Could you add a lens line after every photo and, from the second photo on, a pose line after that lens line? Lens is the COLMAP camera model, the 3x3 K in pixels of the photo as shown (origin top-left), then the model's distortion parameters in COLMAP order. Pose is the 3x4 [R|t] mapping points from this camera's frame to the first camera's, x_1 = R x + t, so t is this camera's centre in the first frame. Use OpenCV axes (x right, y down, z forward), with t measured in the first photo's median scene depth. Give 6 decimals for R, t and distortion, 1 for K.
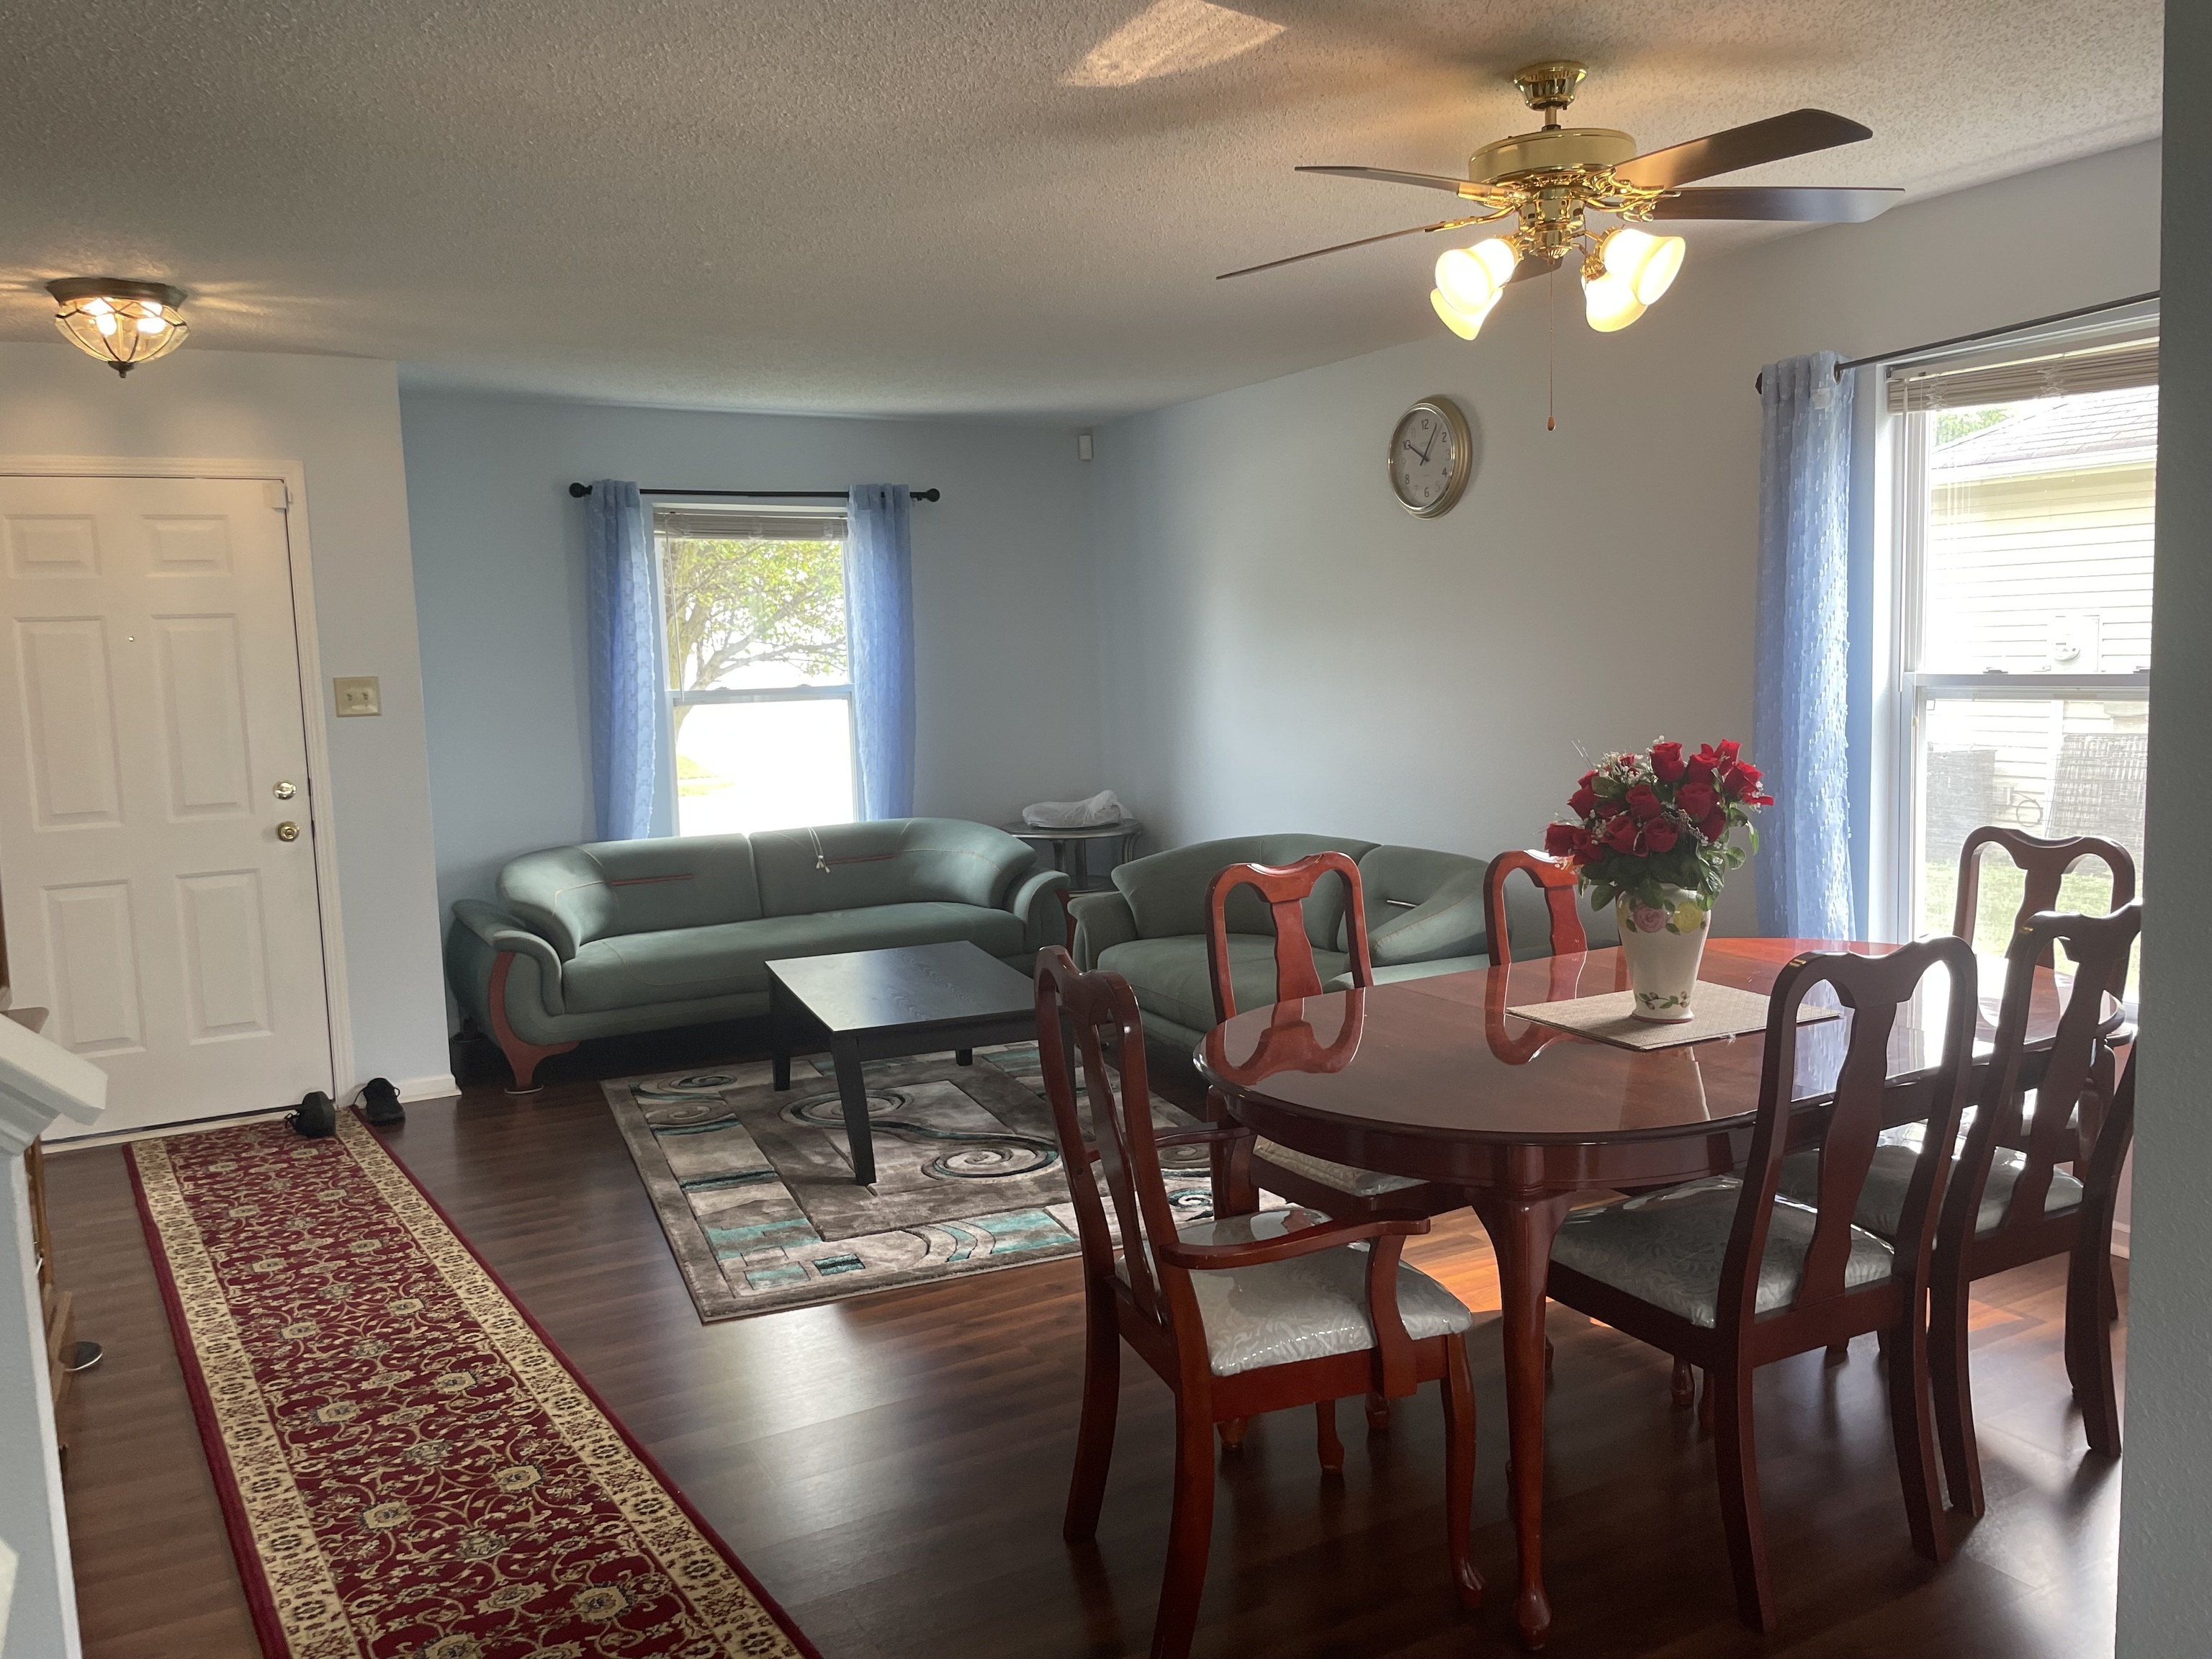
lens RADIAL K [[1670.5, 0, 1107.3], [0, 1670.5, 815.4], [0, 0, 1]] dist [0.096995, -0.123877]
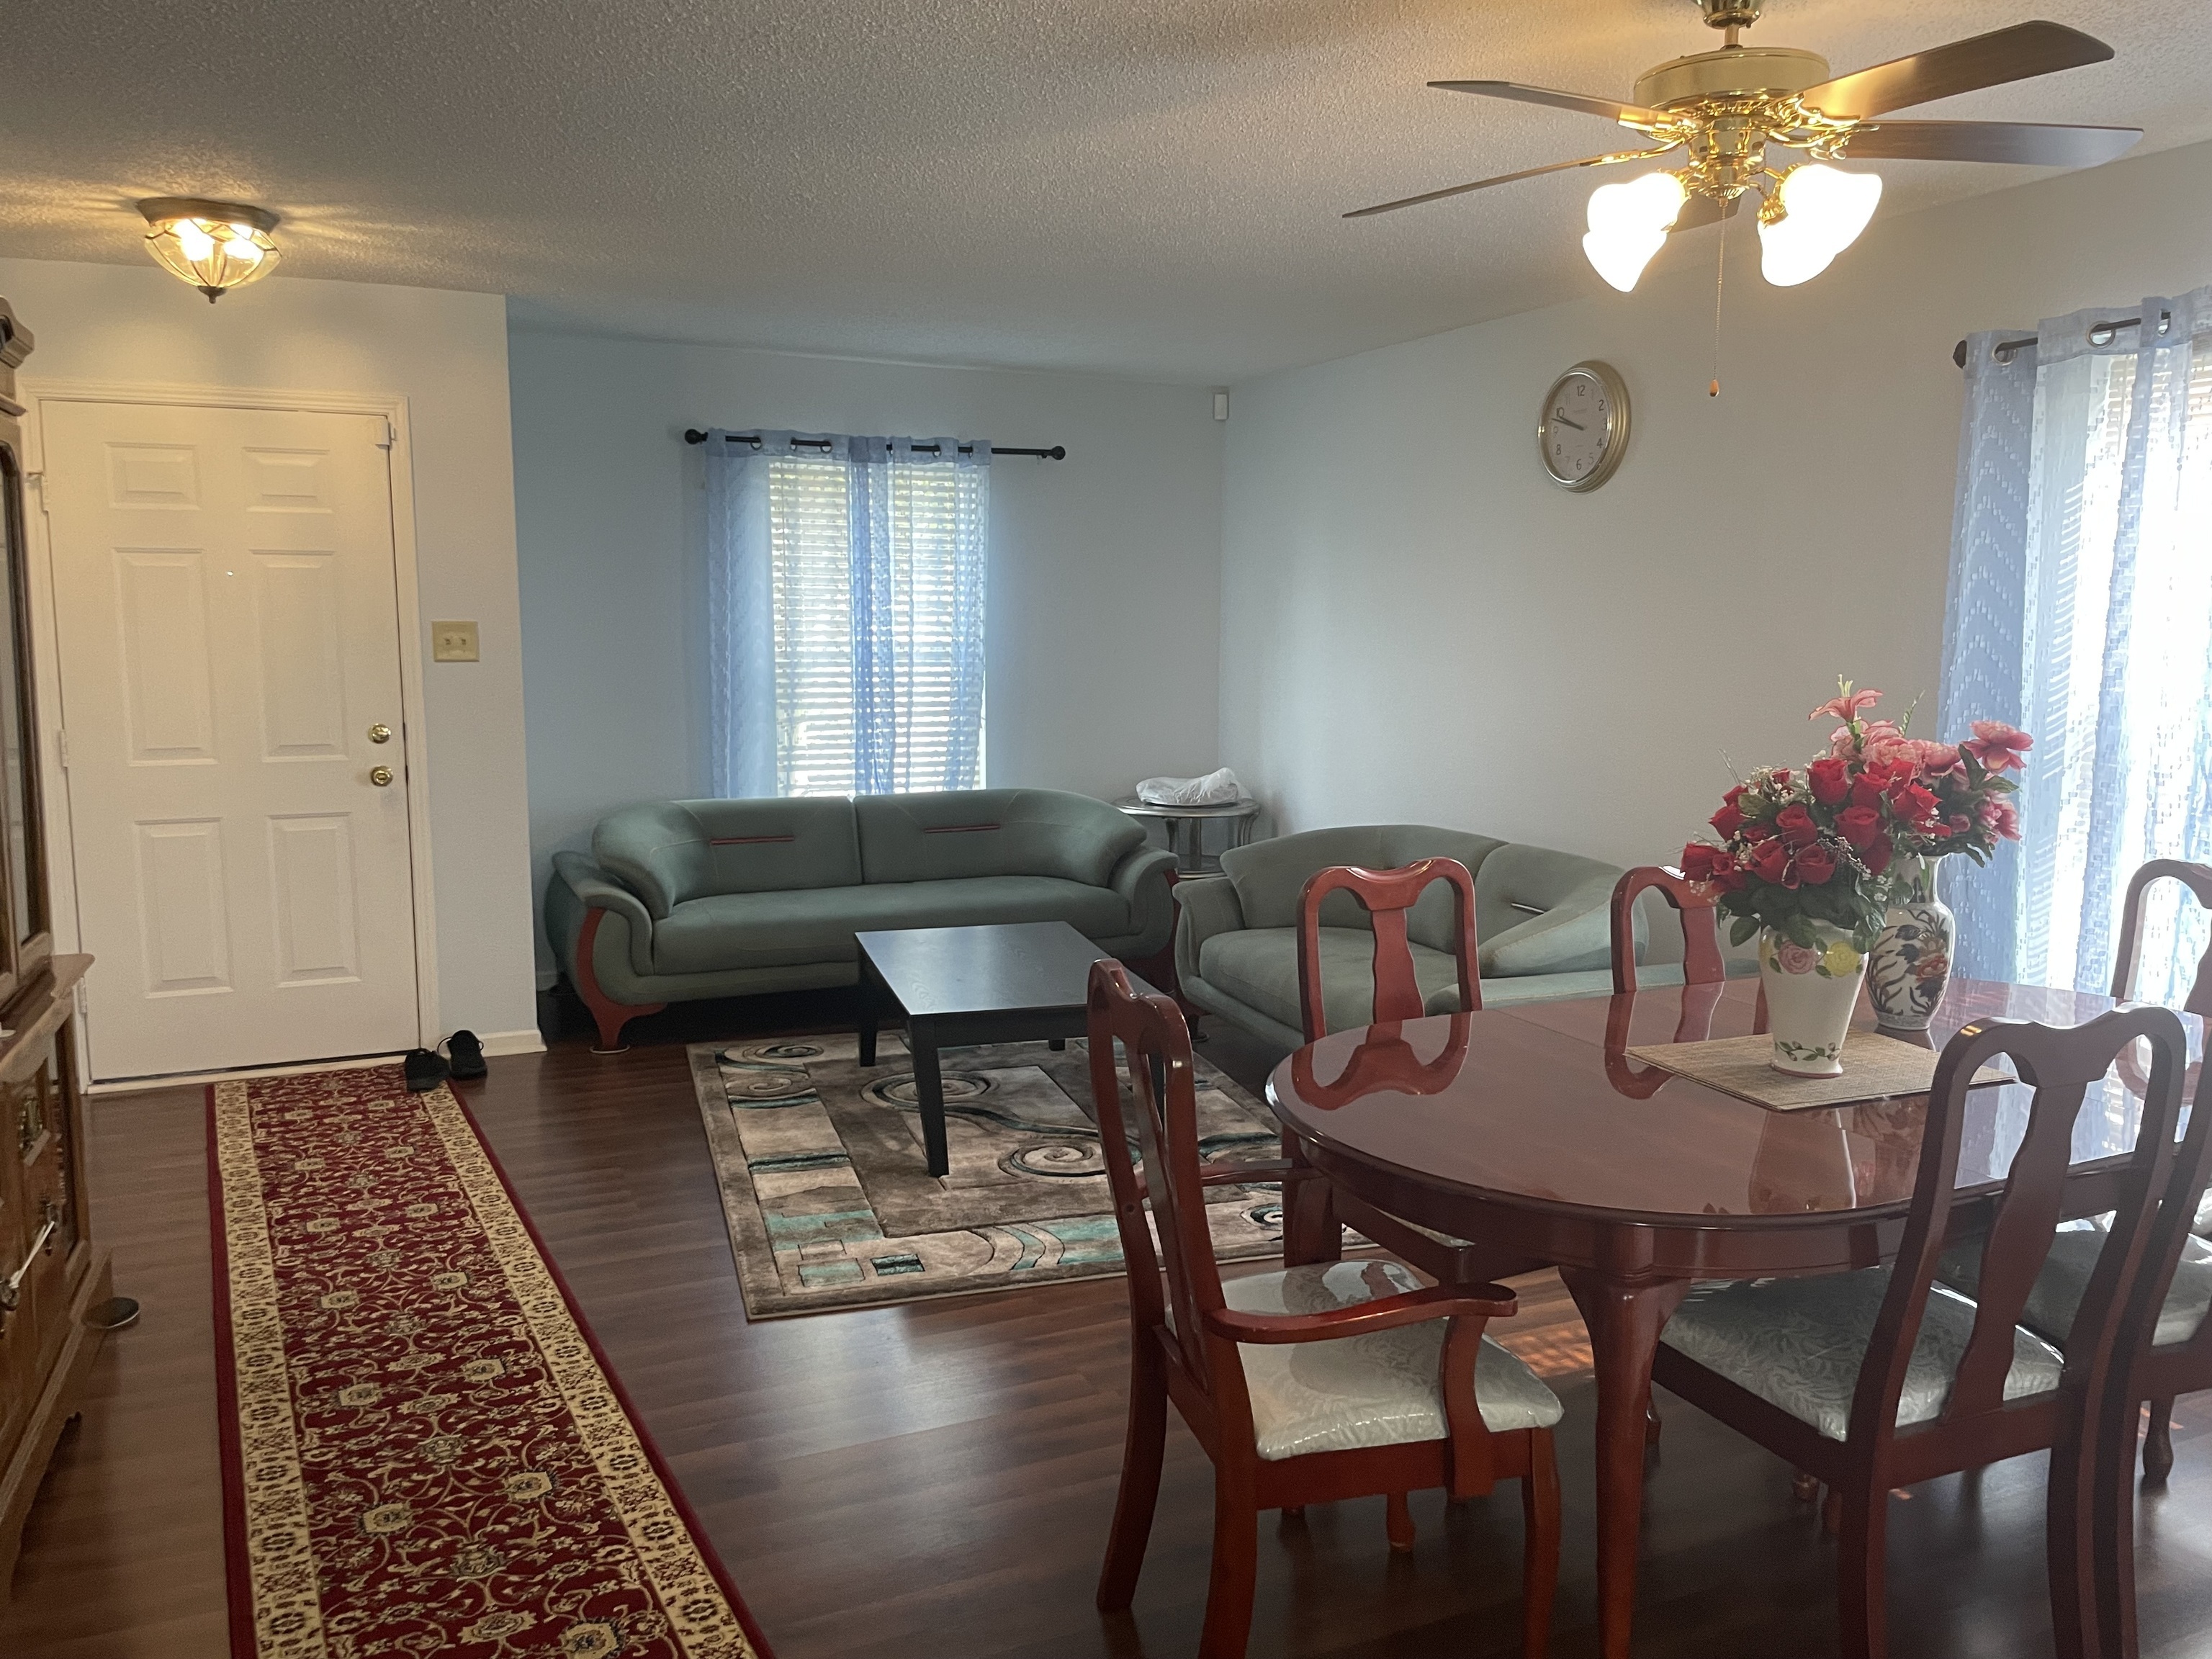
lens RADIAL K [[1670.5, 0, 1125.5], [0, 1670.5, 821.8], [0, 0, 1]] dist [0.096995, -0.123877]
pose [[0.996294, 0.046770, -0.072180, 0.025697], [-0.044983, 0.998644, 0.026189, -0.012863], [0.073307, -0.022845, 0.997048, 0.074821]]
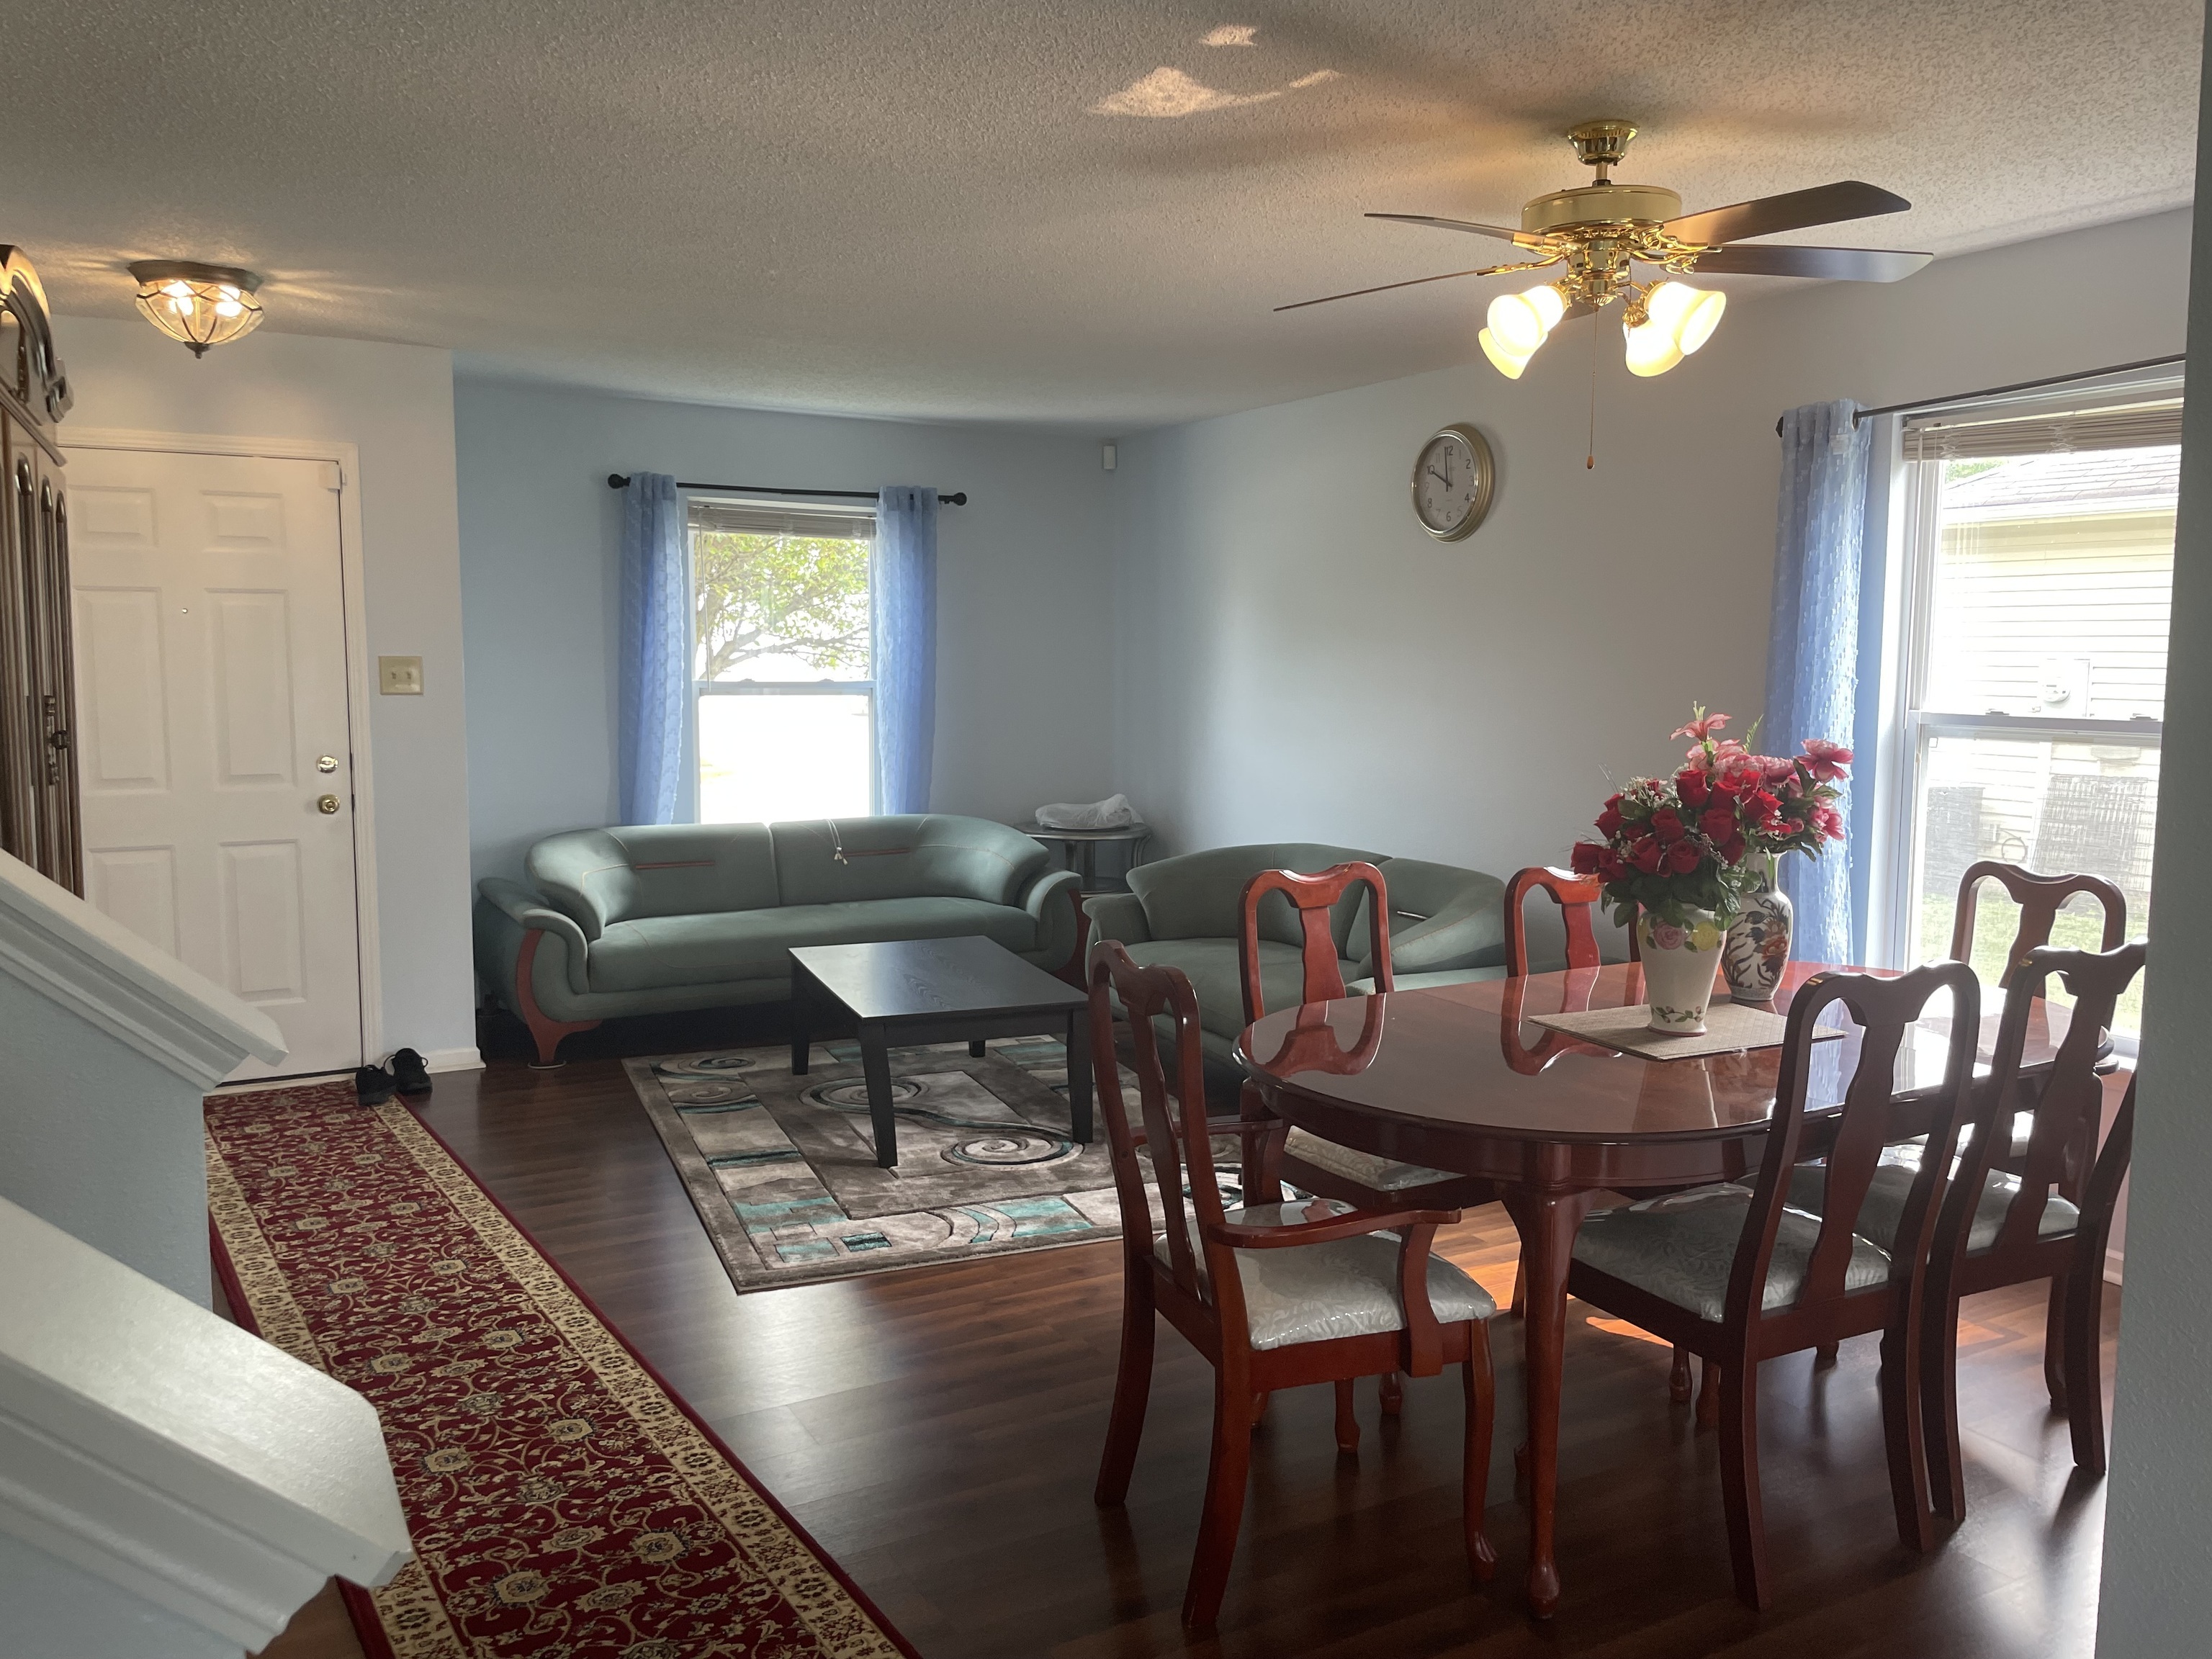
lens RADIAL K [[1670.5, 0, 1103.8], [0, 1670.5, 813.7], [0, 0, 1]] dist [0.096995, -0.123877]
pose [[0.999255, 0.037794, 0.007815, -0.032154], [-0.037769, 0.999281, -0.003264, 0.001135], [-0.007933, 0.002966, 0.999964, -0.038880]]
